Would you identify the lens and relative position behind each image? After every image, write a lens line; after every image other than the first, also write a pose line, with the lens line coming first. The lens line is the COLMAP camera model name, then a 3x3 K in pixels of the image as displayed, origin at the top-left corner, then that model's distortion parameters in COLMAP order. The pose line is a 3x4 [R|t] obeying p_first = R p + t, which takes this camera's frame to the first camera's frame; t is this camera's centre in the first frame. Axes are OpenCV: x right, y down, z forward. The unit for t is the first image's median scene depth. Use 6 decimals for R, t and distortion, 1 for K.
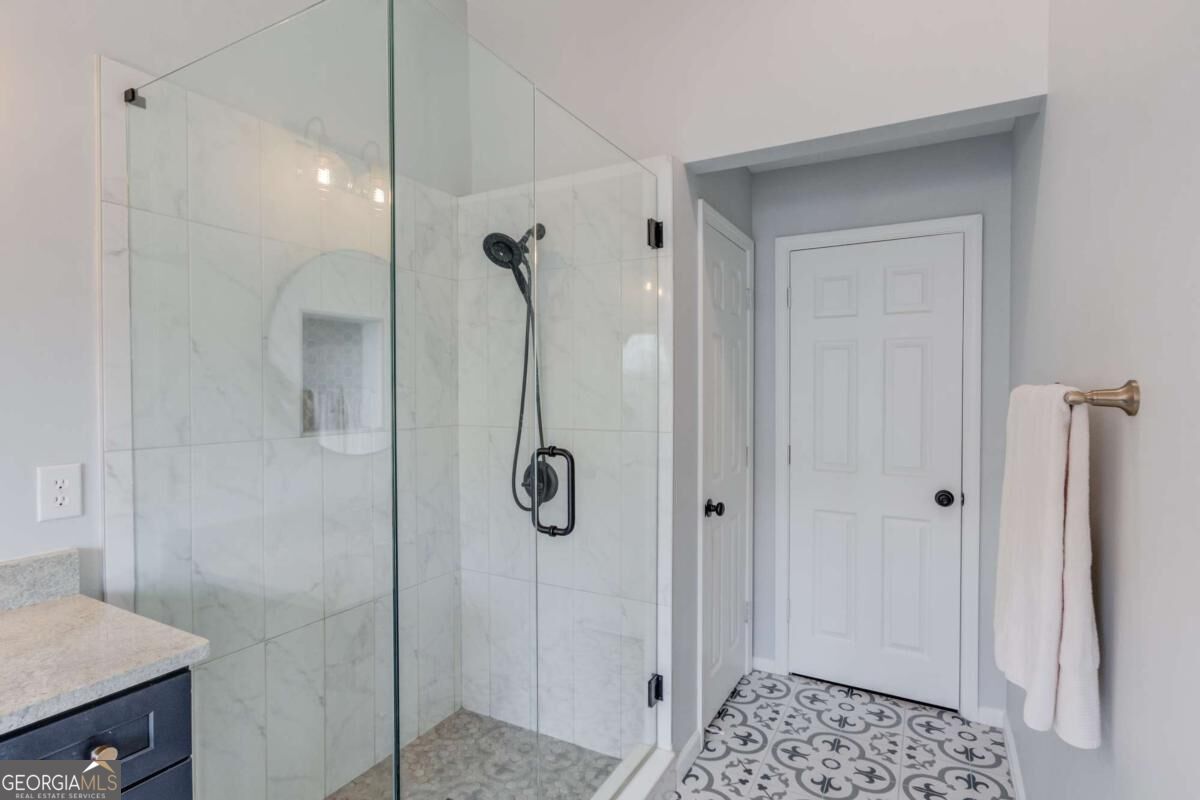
lens RADIAL K [[606.6, 0, 596.9], [0, 606.6, 402.6], [0, 0, 1]] dist [0.000051, 0.000401]
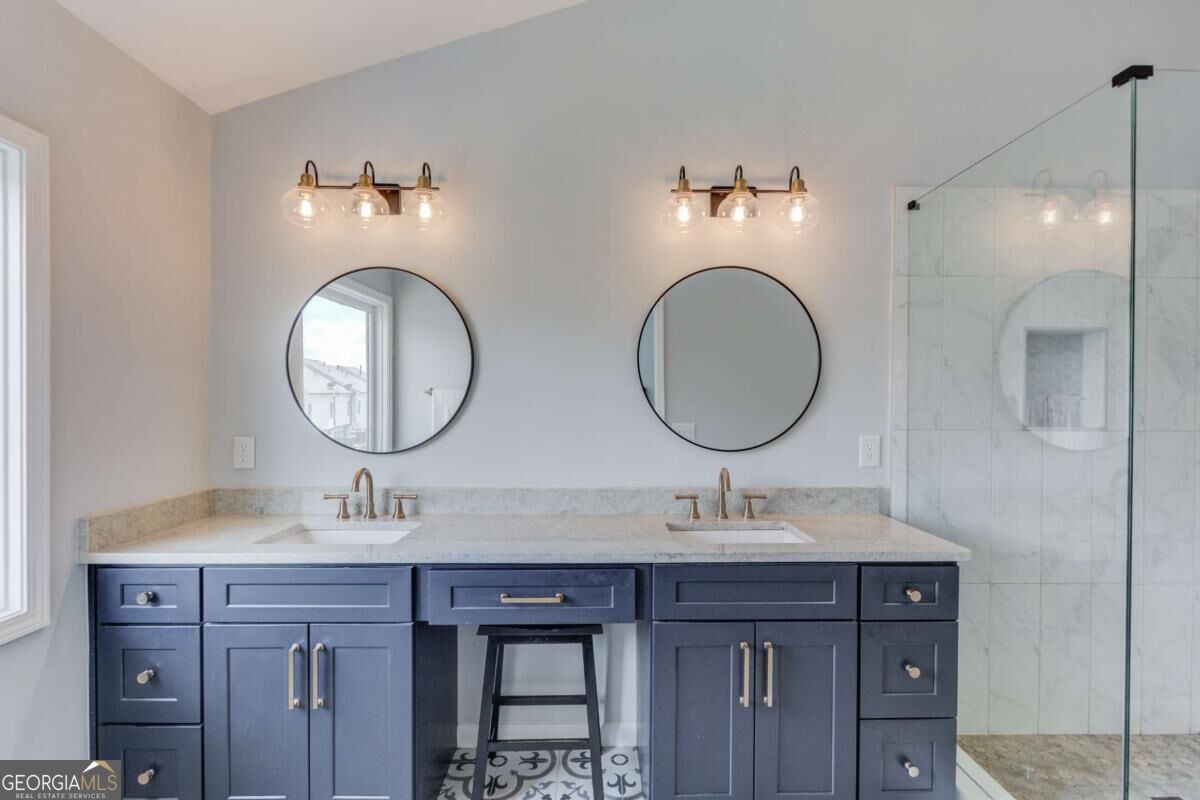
lens RADIAL K [[566.3, 0, 606.3], [0, 566.3, 401.0], [0, 0, 1]] dist [-0.002466, 0.000148]
pose [[0.502709, 0.009221, -0.864407, 0.088208], [-0.023679, 0.999715, -0.003107, 0.021814], [0.864132, 0.022031, 0.502784, -0.339335]]
